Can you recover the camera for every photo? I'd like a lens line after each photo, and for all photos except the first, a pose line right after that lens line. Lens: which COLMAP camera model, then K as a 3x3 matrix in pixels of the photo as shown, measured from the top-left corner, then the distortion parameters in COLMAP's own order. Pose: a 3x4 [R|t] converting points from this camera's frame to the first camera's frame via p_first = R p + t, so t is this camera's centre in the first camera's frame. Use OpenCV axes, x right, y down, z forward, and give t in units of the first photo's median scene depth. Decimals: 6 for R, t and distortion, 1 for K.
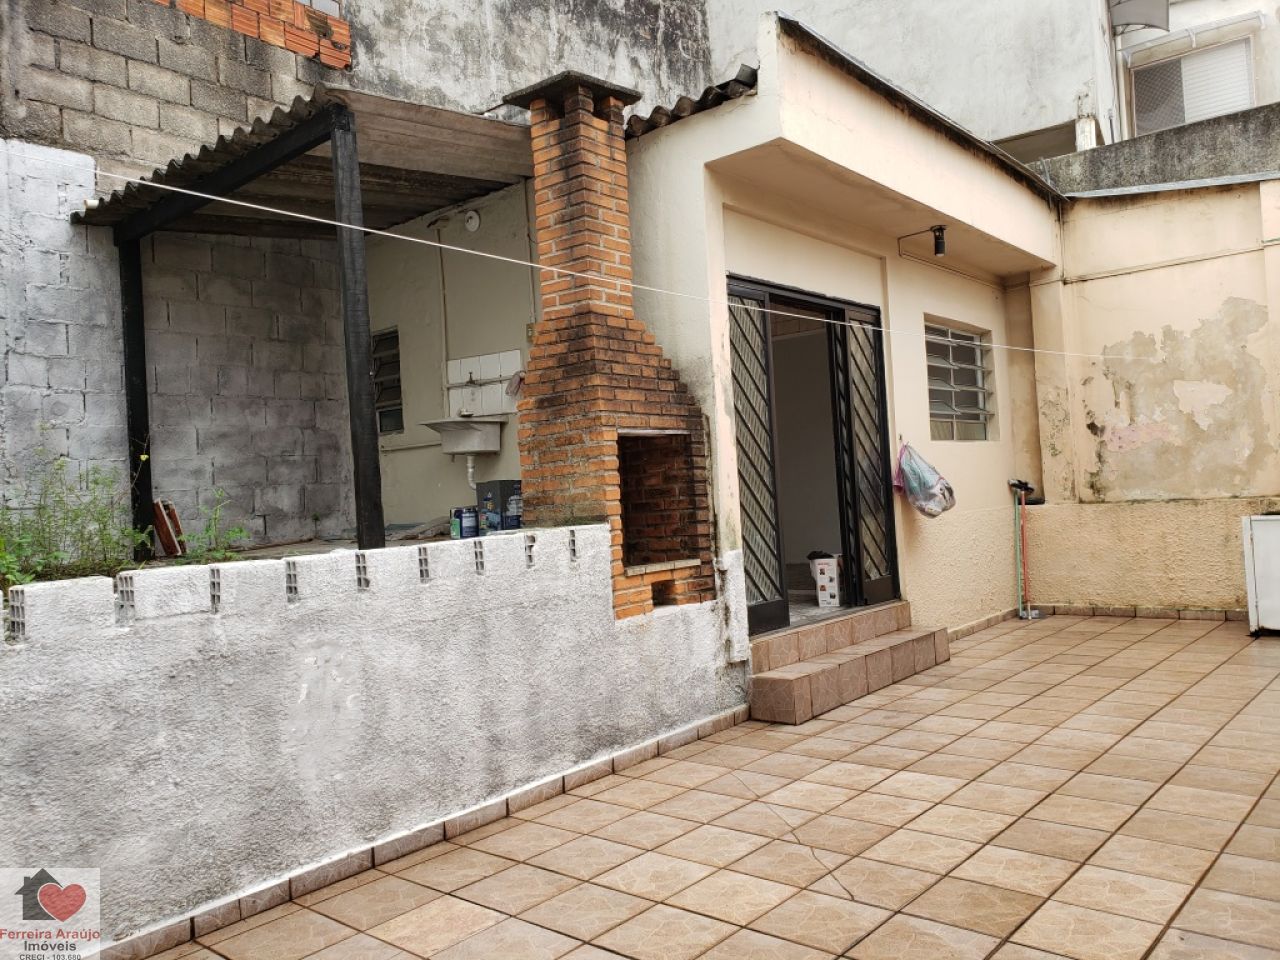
lens RADIAL K [[999.5, 0, 649.3], [0, 999.5, 461.3], [0, 0, 1]] dist [0.085078, -0.095339]
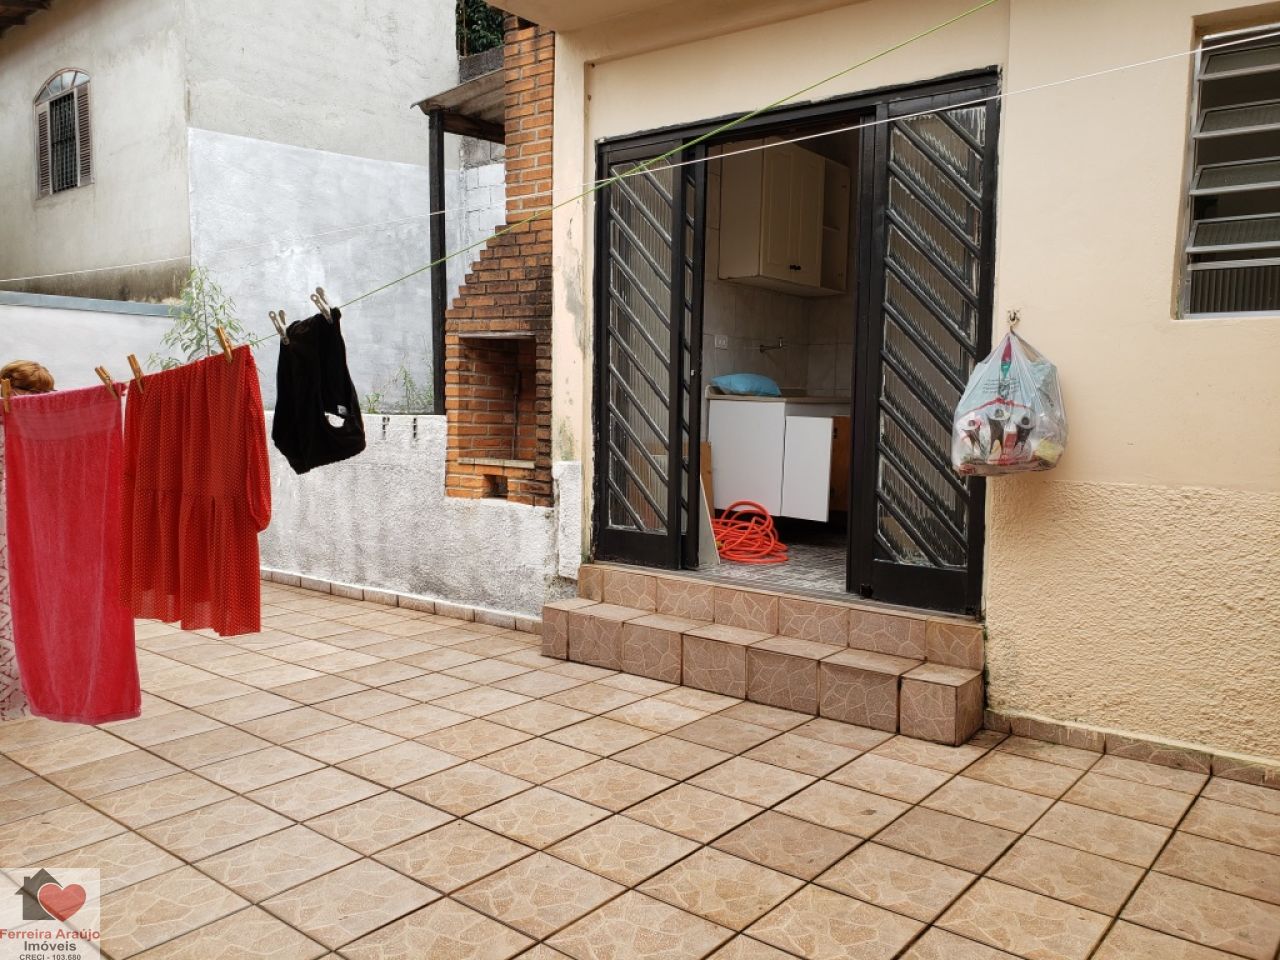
lens RADIAL K [[1004.0, 0, 634.9], [0, 1004.0, 463.6], [0, 0, 1]] dist [0.033716, 0.000174]
pose [[0.023410, 0.128757, -0.991400, 1.132520], [0.019966, 0.991414, 0.129230, -0.030243], [0.999527, -0.022820, 0.020639, 1.175885]]
